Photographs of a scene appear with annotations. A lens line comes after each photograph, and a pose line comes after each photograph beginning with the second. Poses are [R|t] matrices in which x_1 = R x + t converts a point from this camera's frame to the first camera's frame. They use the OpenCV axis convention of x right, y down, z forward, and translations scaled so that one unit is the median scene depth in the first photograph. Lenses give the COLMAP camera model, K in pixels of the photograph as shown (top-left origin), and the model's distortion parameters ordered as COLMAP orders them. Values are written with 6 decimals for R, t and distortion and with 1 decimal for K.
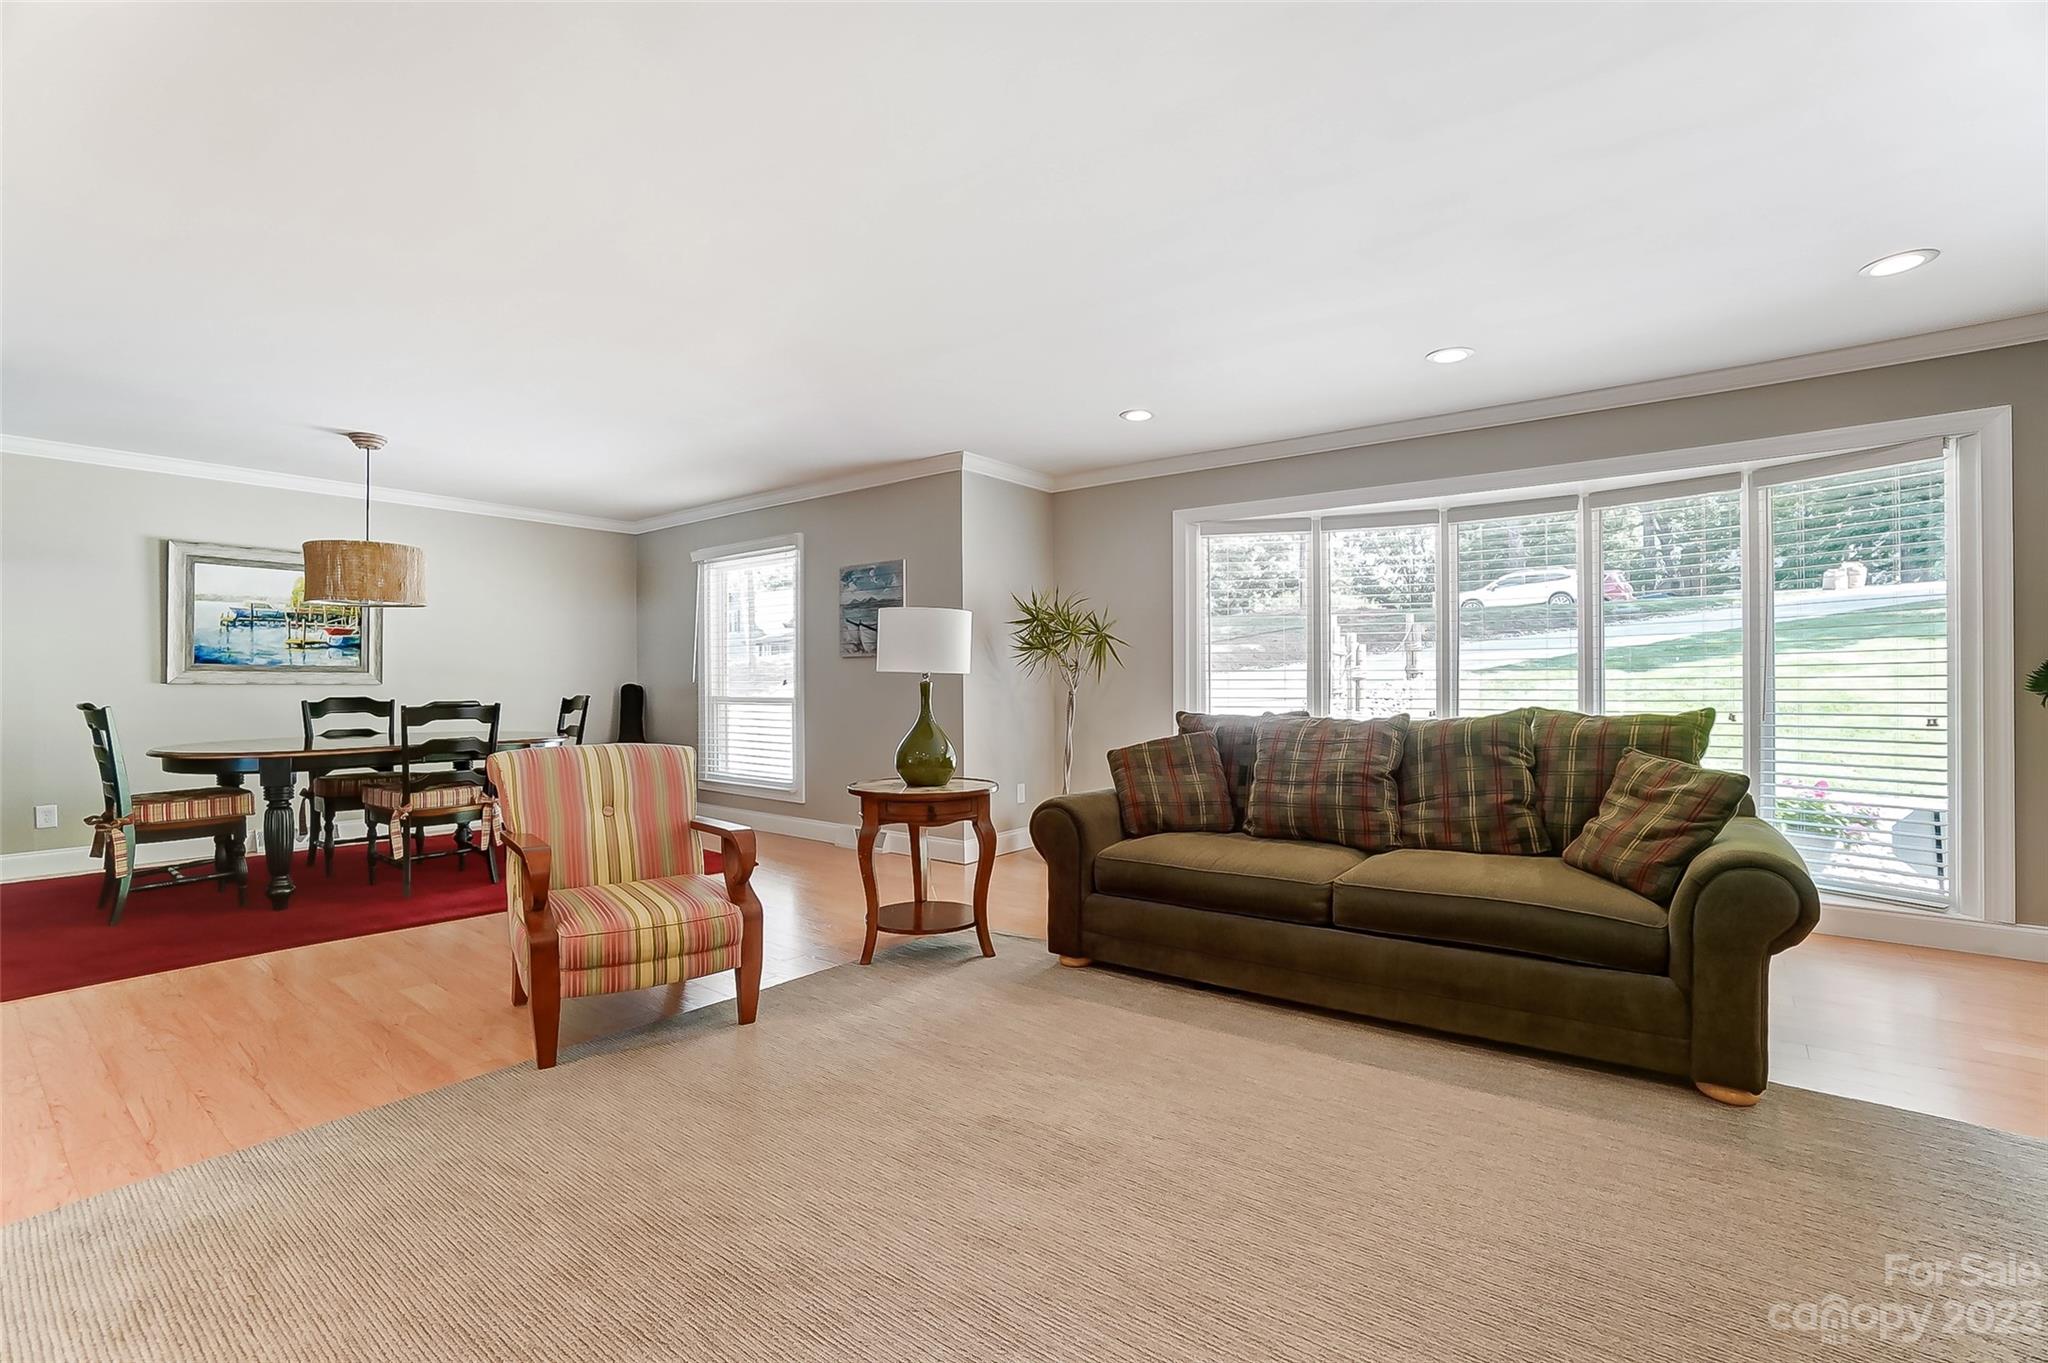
lens RADIAL K [[923.8, 0, 1016.7], [0, 923.8, 676.7], [0, 0, 1]] dist [-0.053053, 0.019664]
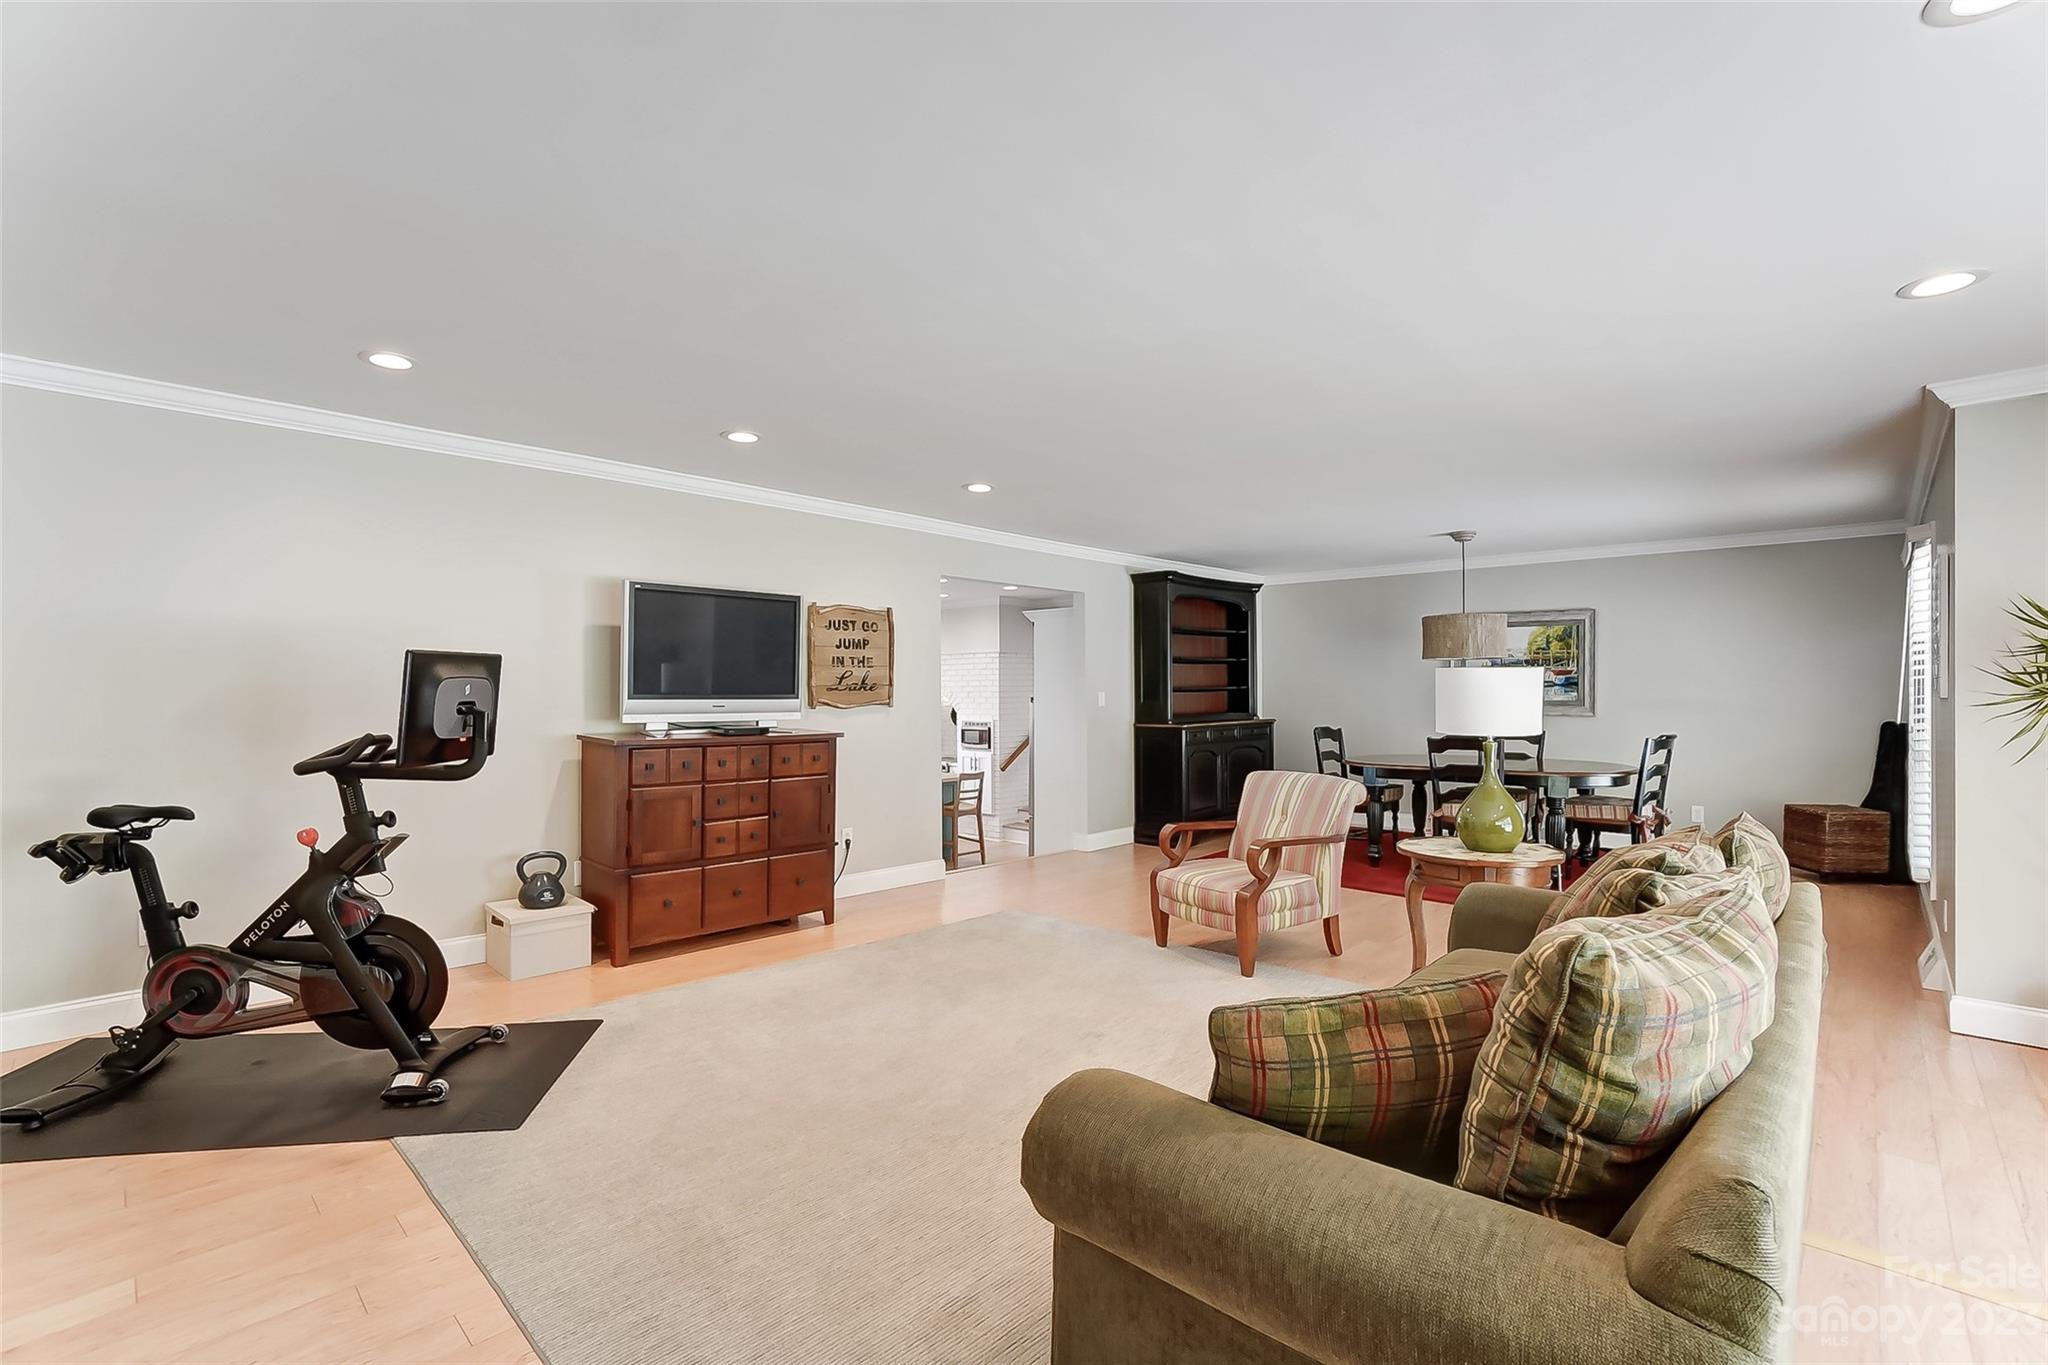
lens RADIAL K [[949.2, 0, 1024.0], [0, 949.2, 682.5], [0, 0, 1]] dist [-0.016689, 0.000148]
pose [[-0.095078, -0.006563, -0.995448, 0.618412], [0.007704, 0.999943, -0.007328, -0.034120], [0.995440, -0.008366, -0.095022, 0.414556]]
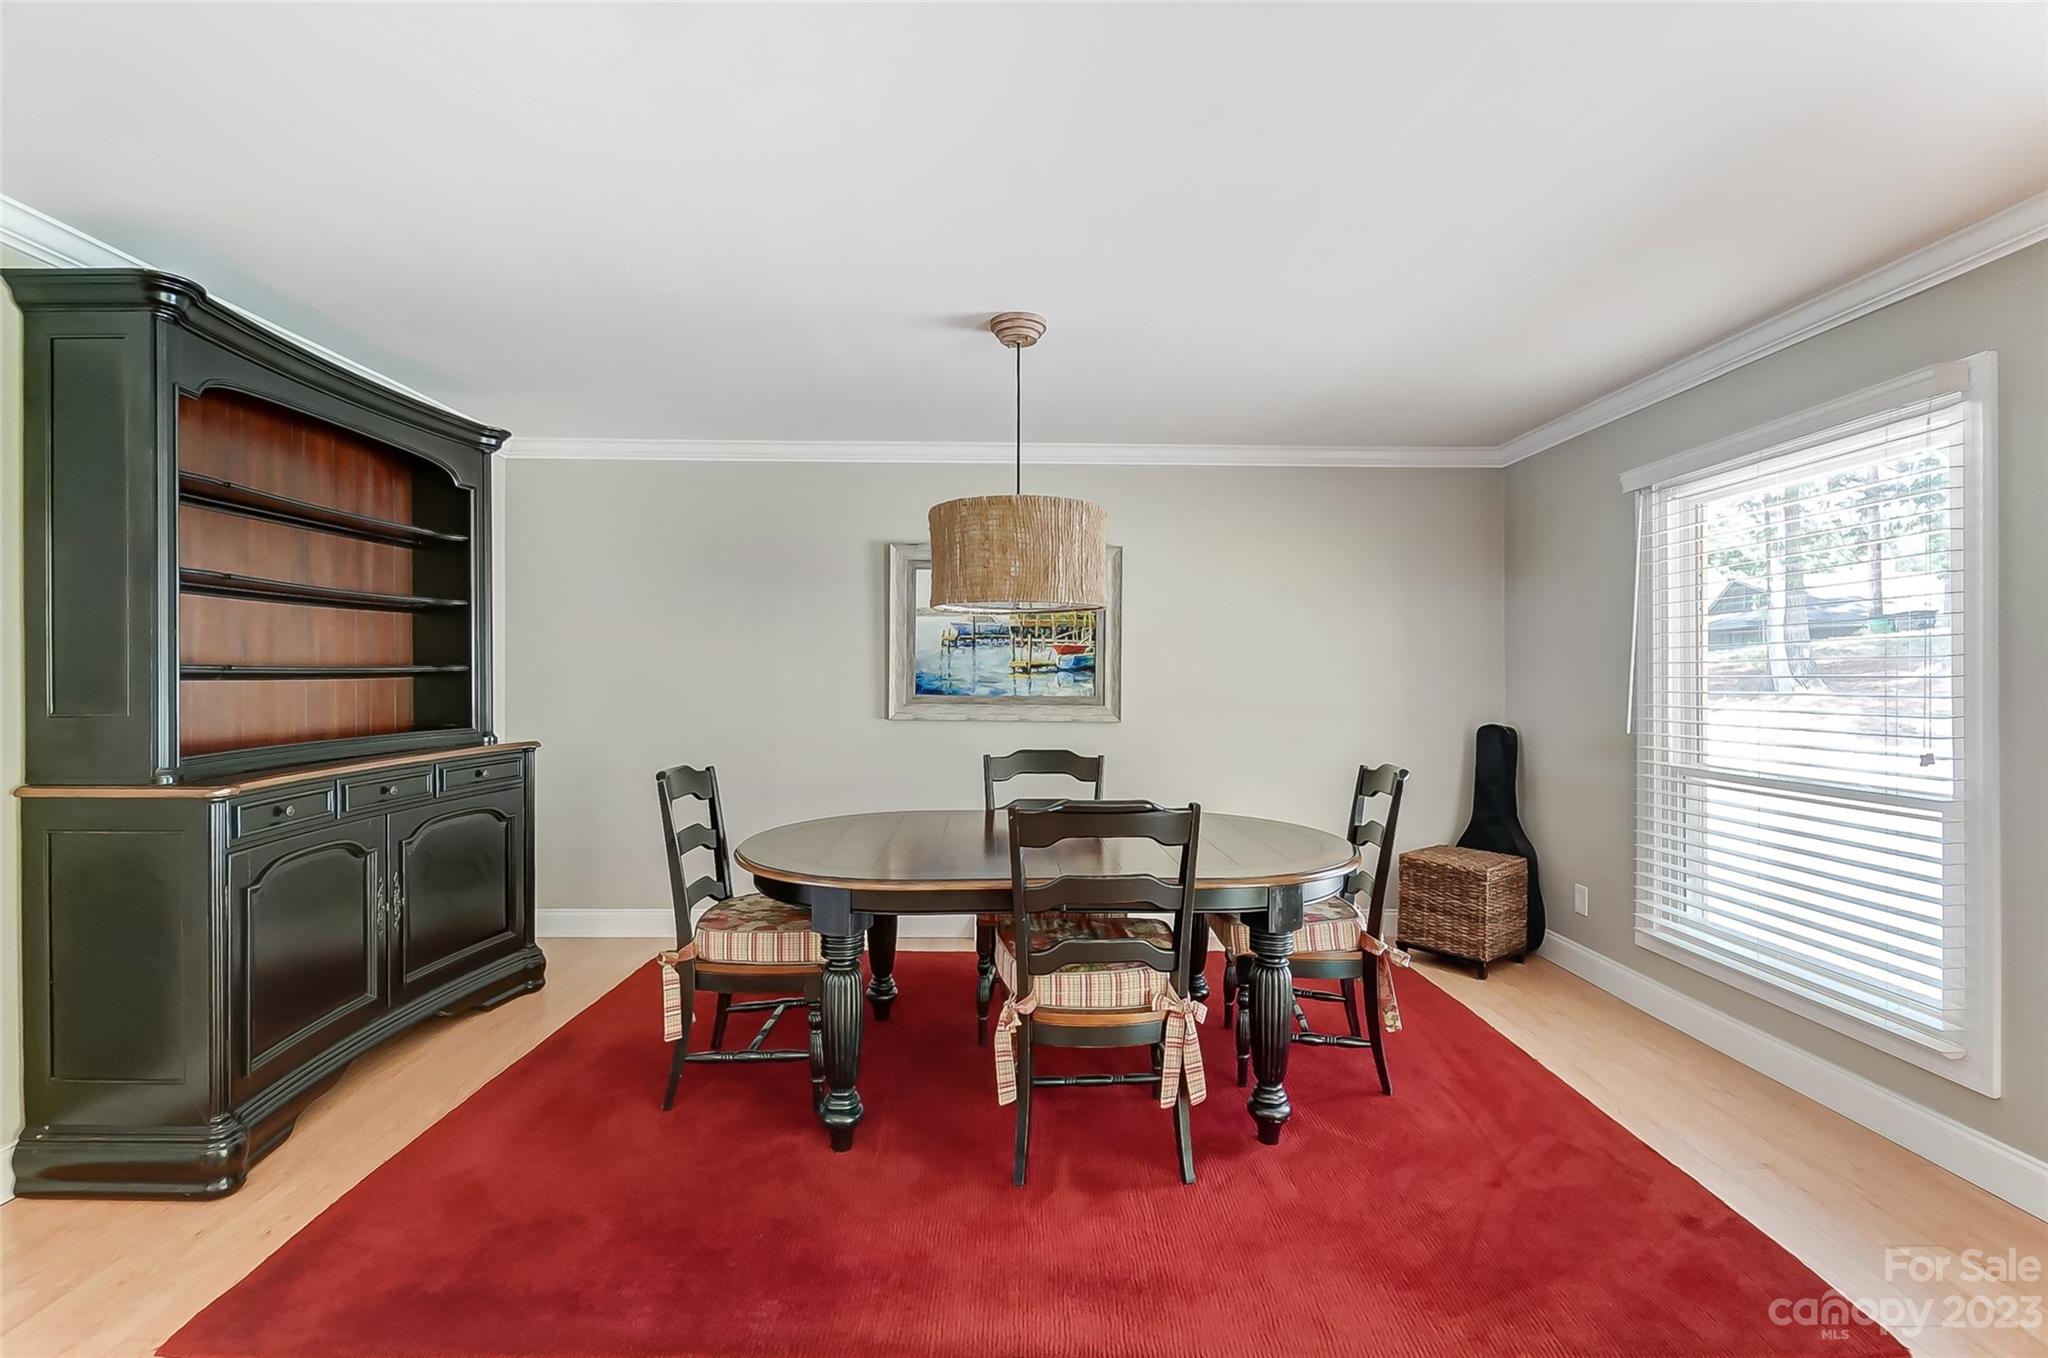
lens RADIAL K [[875.0, 0, 1024.0], [0, 875.0, 679.0], [0, 0, 1]] dist [-0.000177, 0.000219]
pose [[0.631819, 0.006984, -0.775084, -0.232548], [-0.001191, 0.999967, 0.008040, -0.033071], [0.775115, -0.004157, 0.631807, 0.544777]]
